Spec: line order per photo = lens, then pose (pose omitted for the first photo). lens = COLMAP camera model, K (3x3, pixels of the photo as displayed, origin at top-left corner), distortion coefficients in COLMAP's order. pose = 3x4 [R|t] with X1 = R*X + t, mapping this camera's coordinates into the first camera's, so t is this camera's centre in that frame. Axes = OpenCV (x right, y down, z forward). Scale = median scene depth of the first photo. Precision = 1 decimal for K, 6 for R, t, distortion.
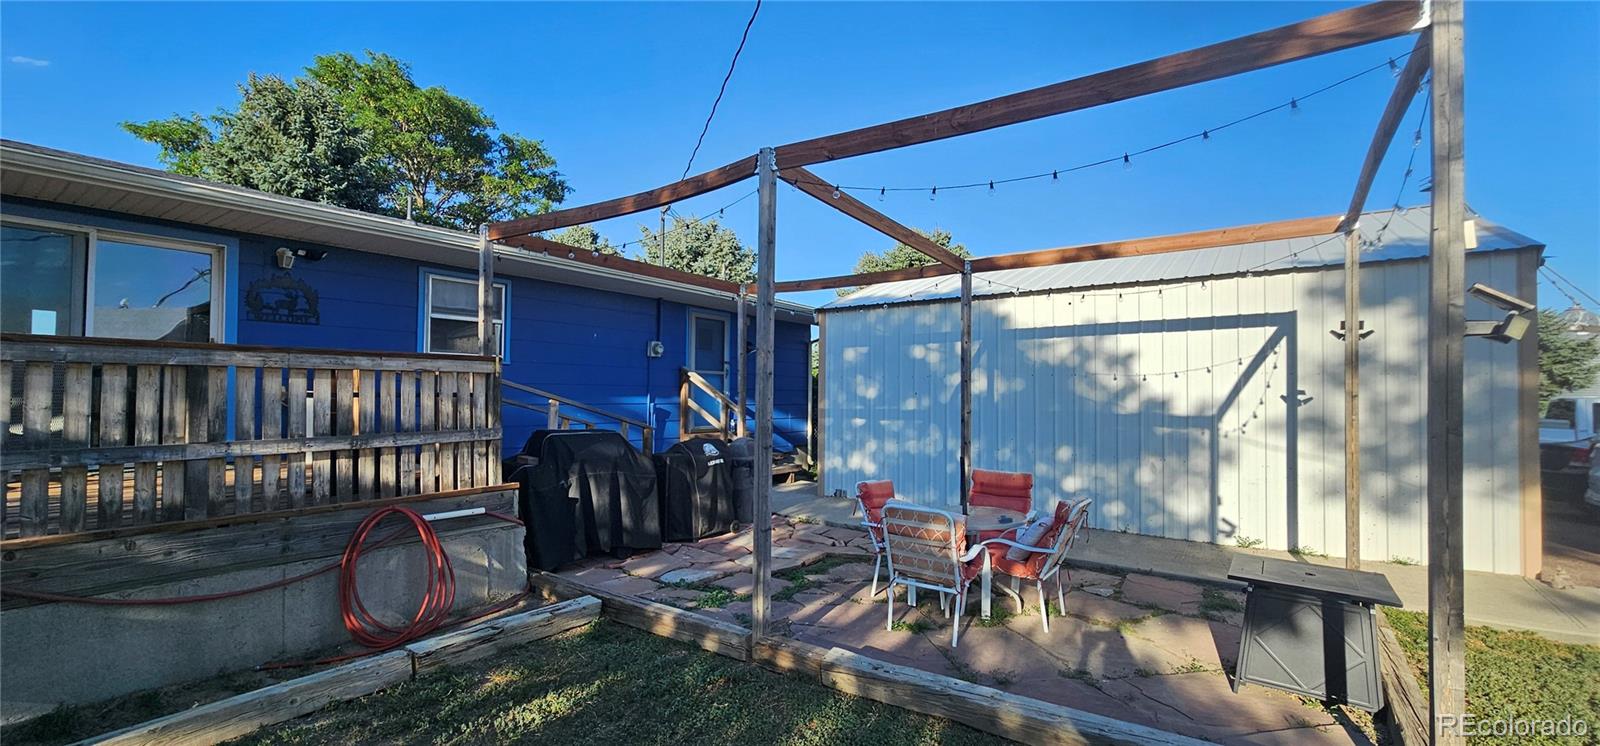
lens RADIAL K [[659.7, 0, 802.0], [0, 659.7, 379.1], [0, 0, 1]] dist [0.000722, 0.000222]
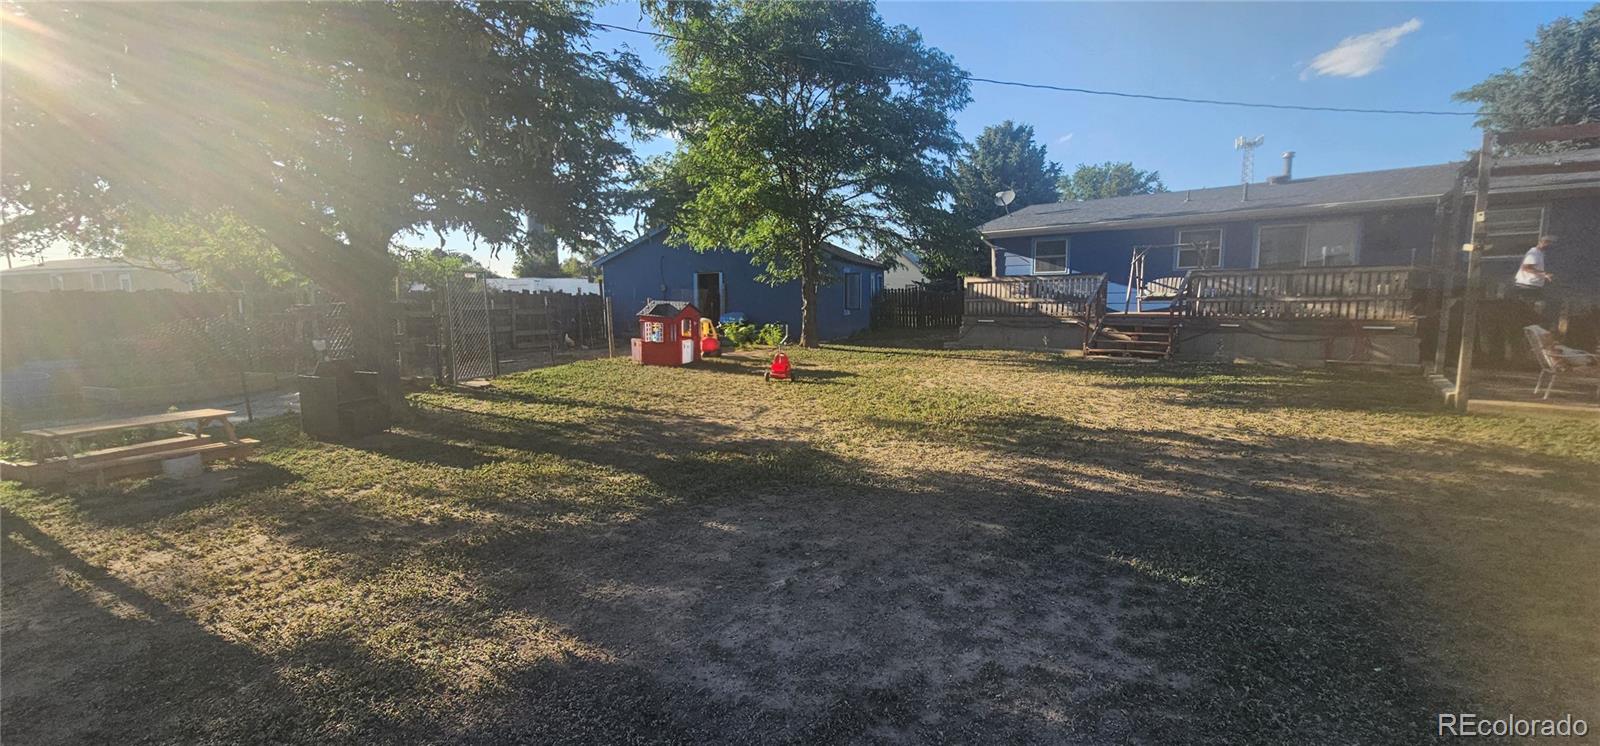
lens RADIAL K [[659.7, 0, 802.0], [0, 659.7, 379.1], [0, 0, 1]] dist [0.000722, 0.000222]
pose [[-0.098918, 0.114101, -0.988532, 1.349973], [0.028554, 0.993321, 0.111796, 0.032892], [0.994686, -0.017167, -0.101515, -0.575315]]
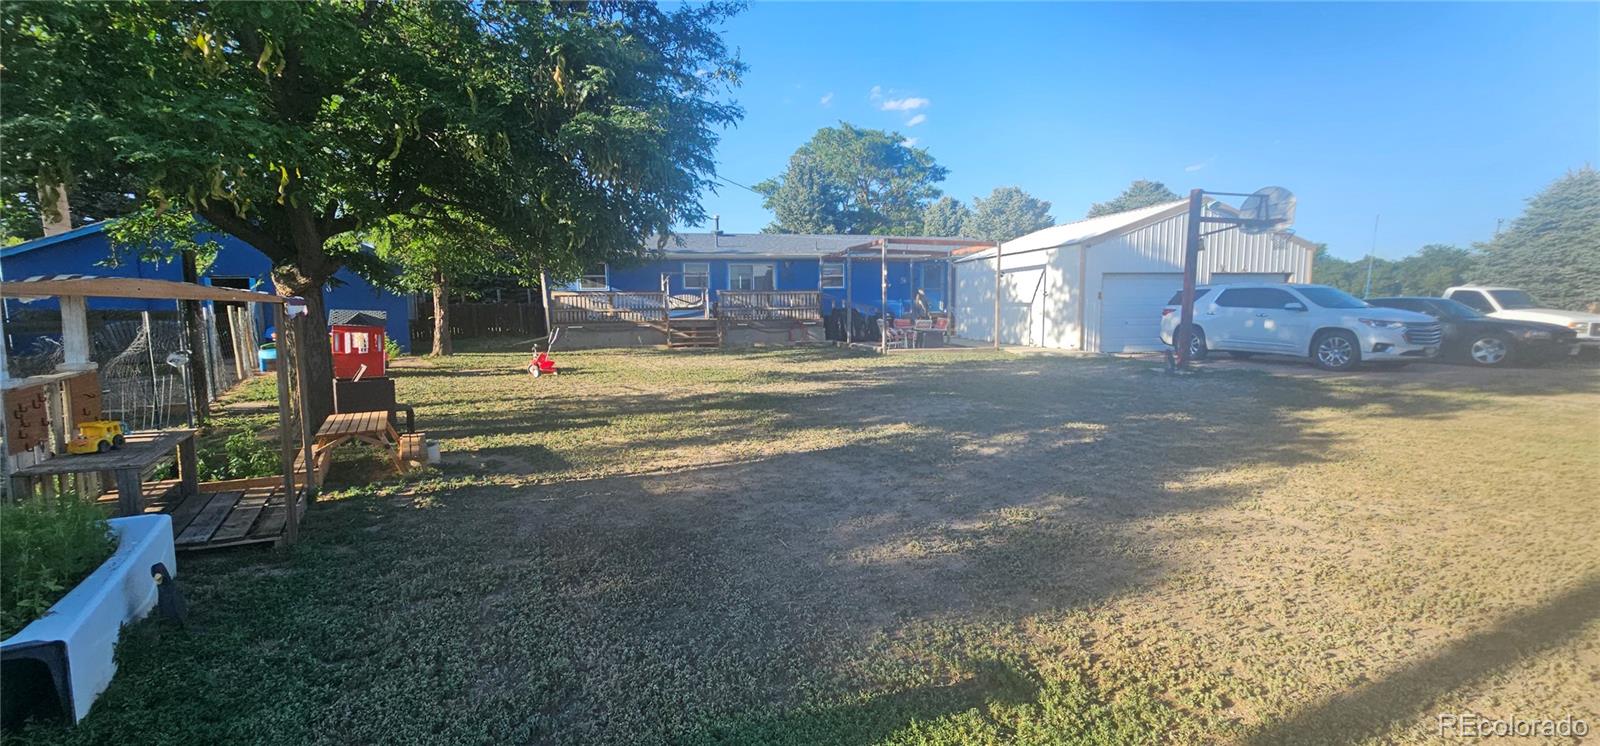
lens RADIAL K [[659.7, 0, 802.0], [0, 659.7, 379.1], [0, 0, 1]] dist [0.000722, 0.000222]
pose [[0.752159, 0.057774, -0.656444, 1.594624], [0.028705, 0.992331, 0.120226, 0.017069], [0.658356, -0.109272, 0.744733, -1.622131]]
